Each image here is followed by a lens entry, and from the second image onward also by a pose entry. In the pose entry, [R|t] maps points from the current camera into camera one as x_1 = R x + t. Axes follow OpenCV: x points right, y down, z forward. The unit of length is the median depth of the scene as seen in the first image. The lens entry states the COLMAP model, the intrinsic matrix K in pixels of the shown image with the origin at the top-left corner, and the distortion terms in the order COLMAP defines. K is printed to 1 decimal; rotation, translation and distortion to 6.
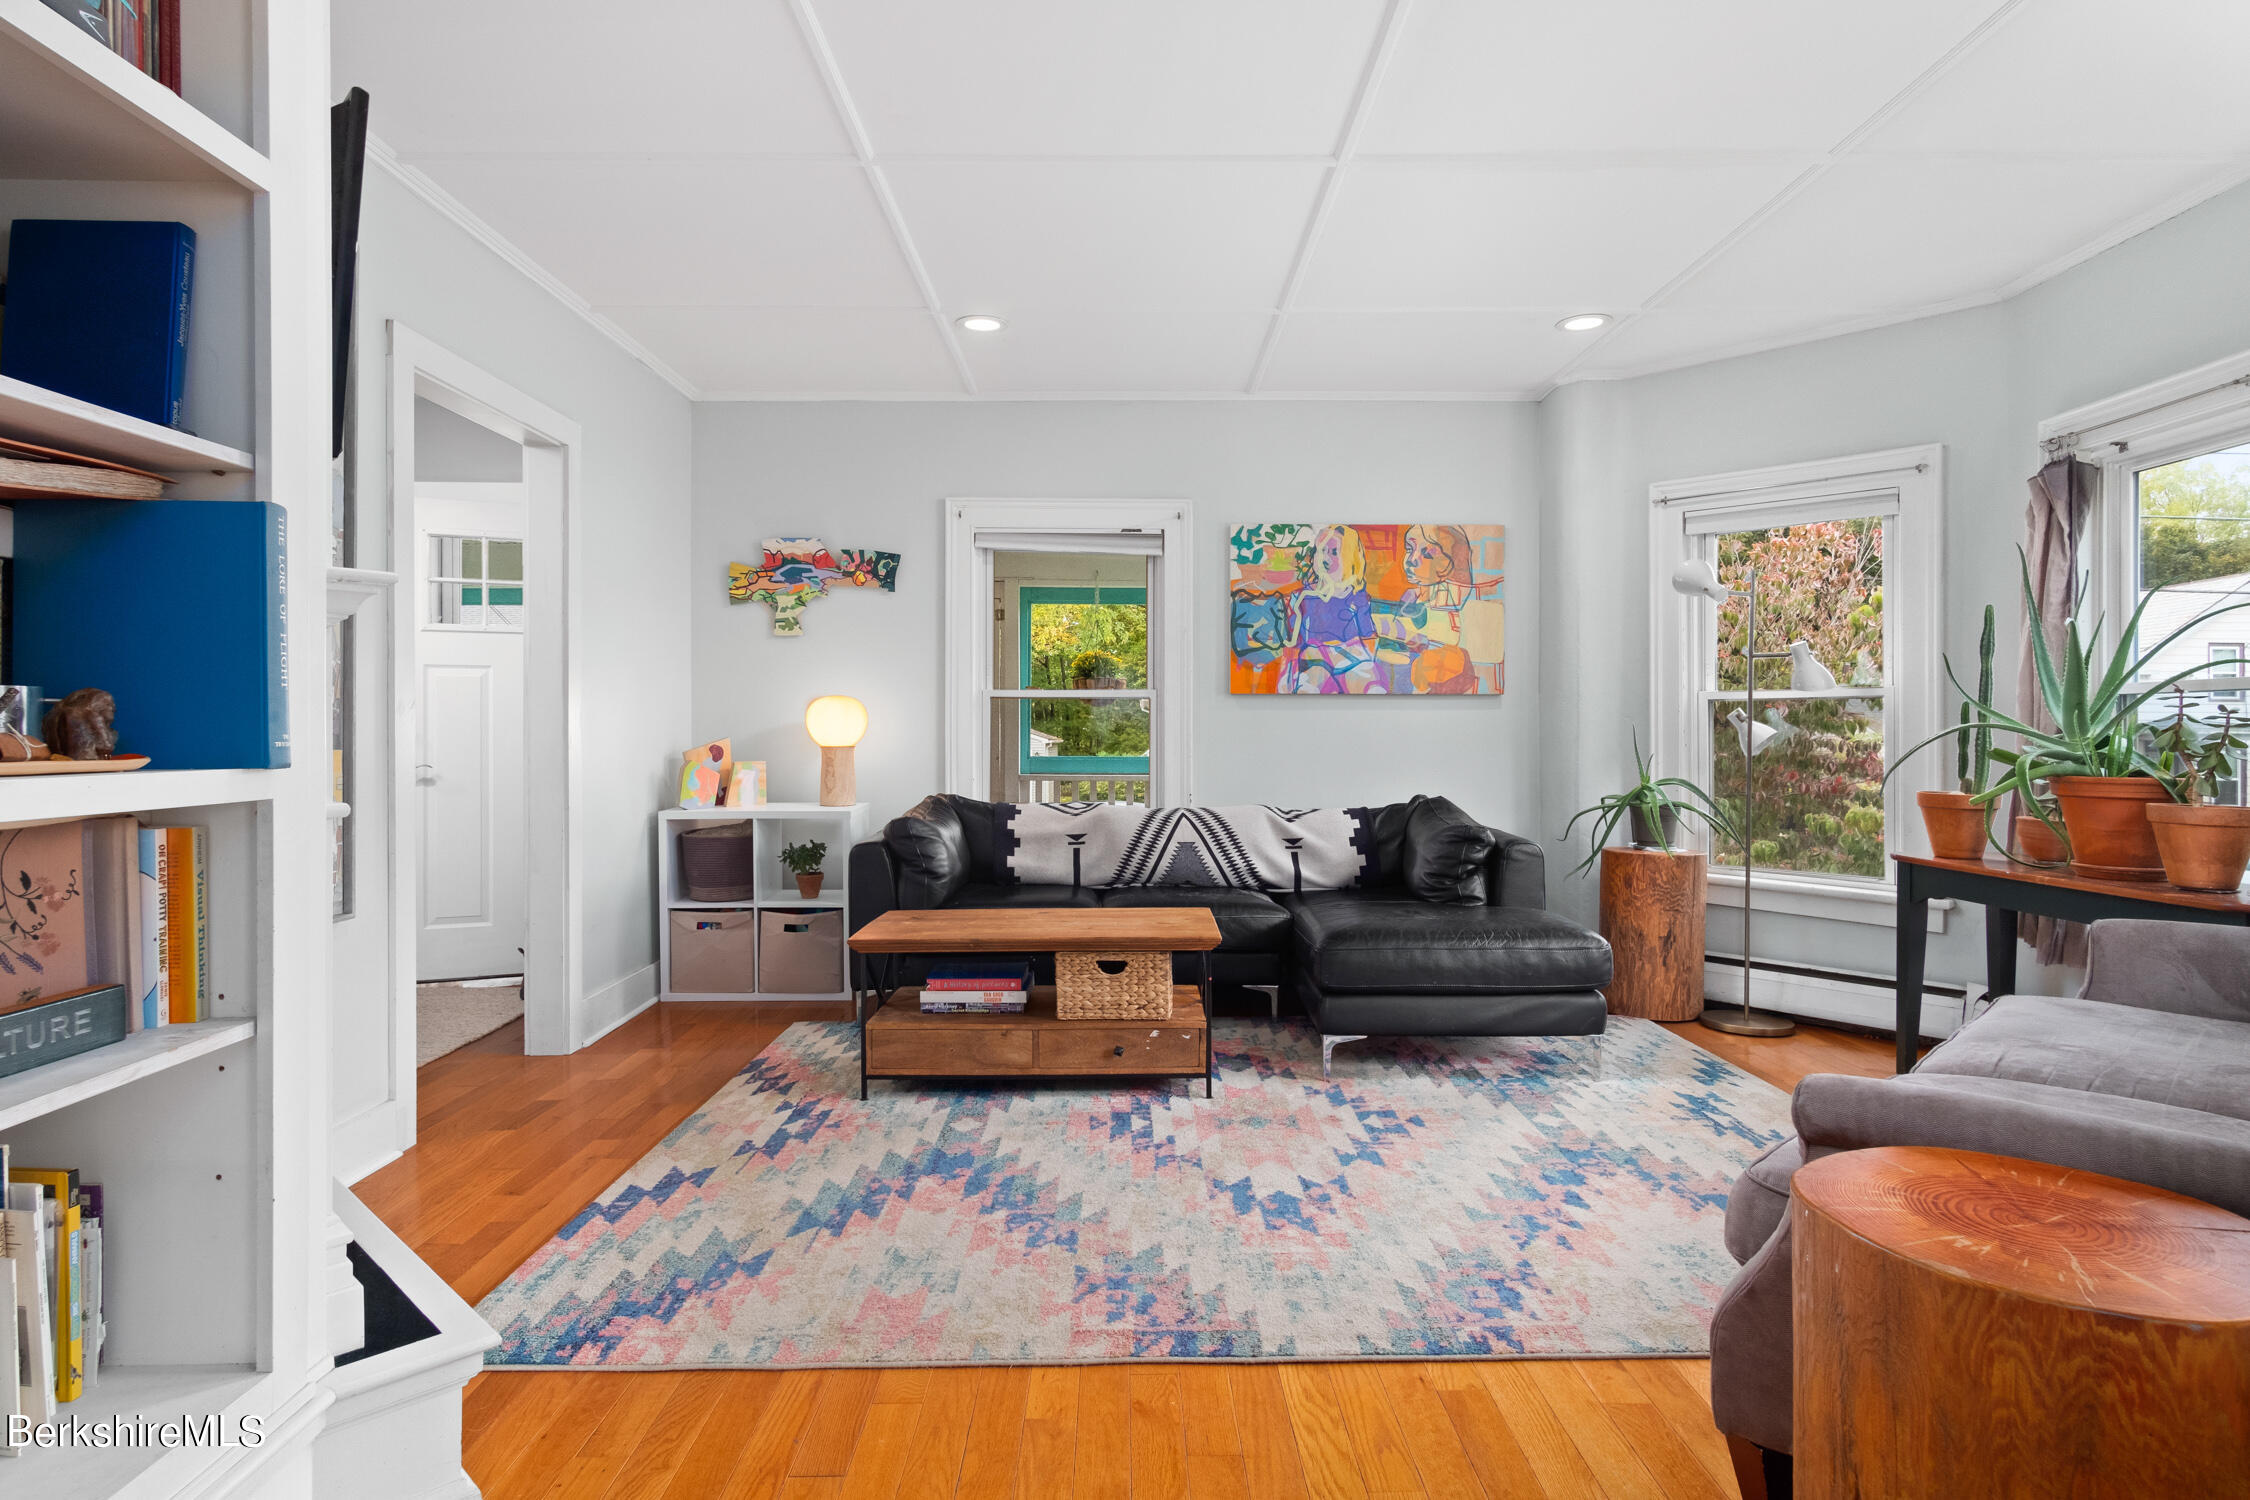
lens RADIAL K [[1189.3, 0, 1128.2], [0, 1189.3, 742.5], [0, 0, 1]] dist [0.004282, 0.002674]
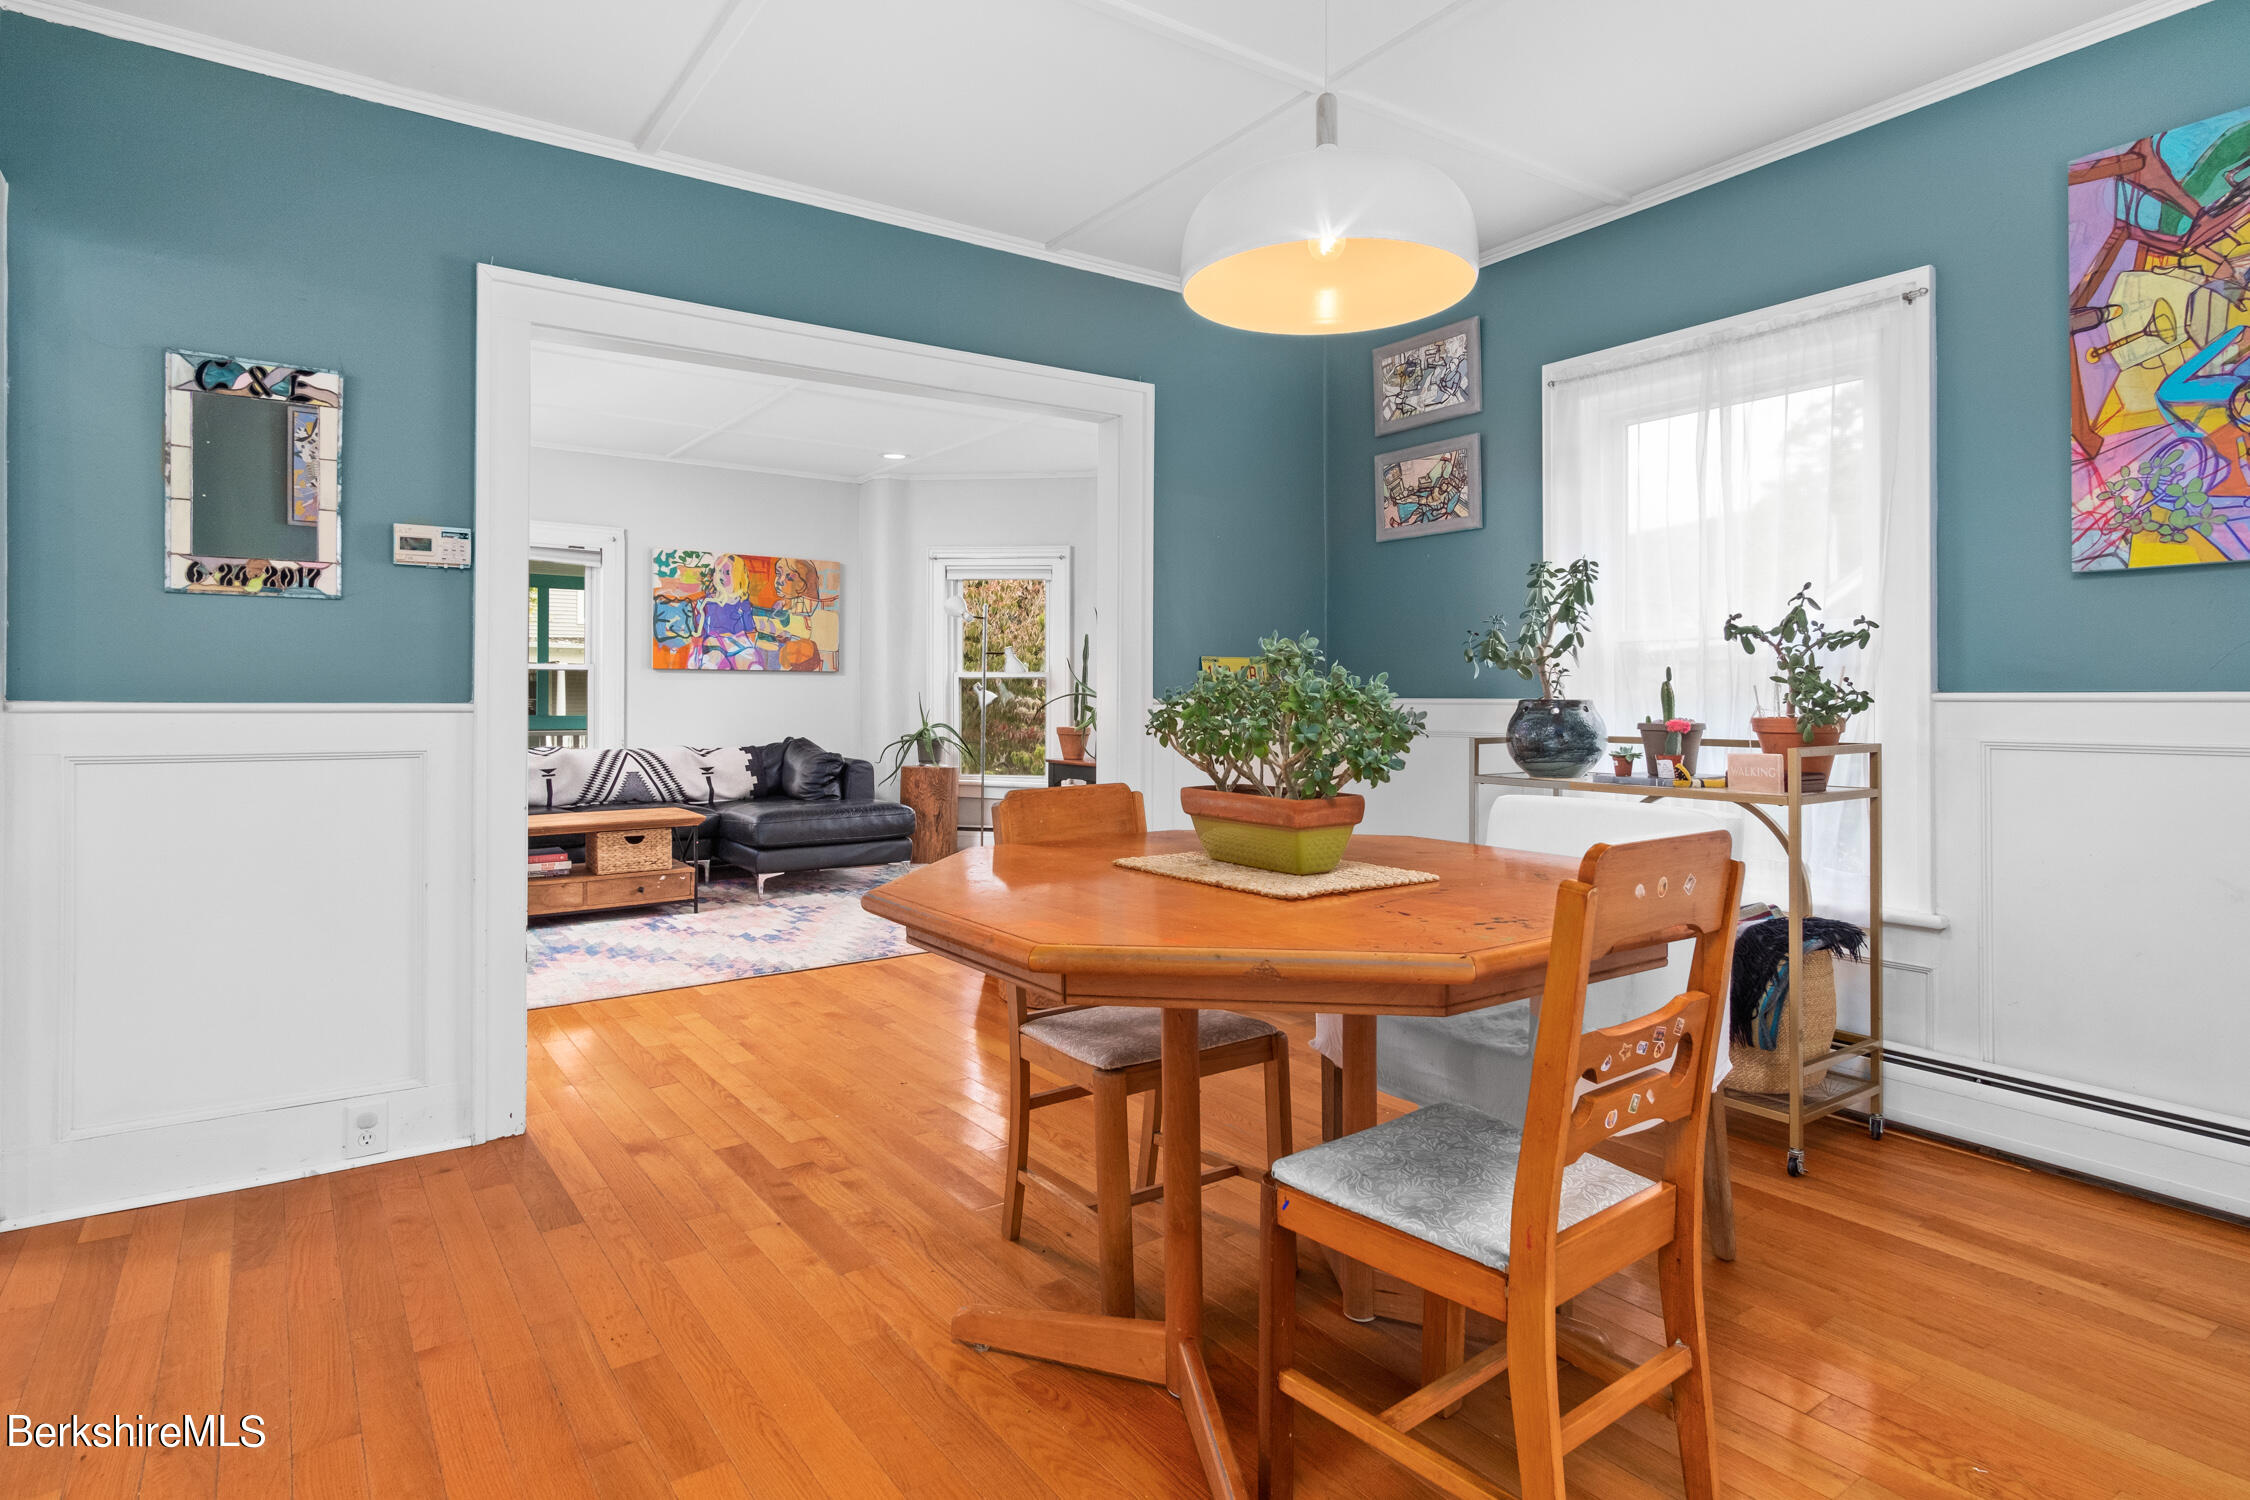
lens RADIAL K [[1189.3, 0, 1113.2], [0, 1189.3, 698.9], [0, 0, 1]] dist [0.004282, 0.002674]
pose [[0.826503, 0.000967, 0.562931, -0.280277], [0.002246, 0.999985, -0.005017, 0.003805], [-0.562928, 0.005411, 0.826488, -0.515931]]
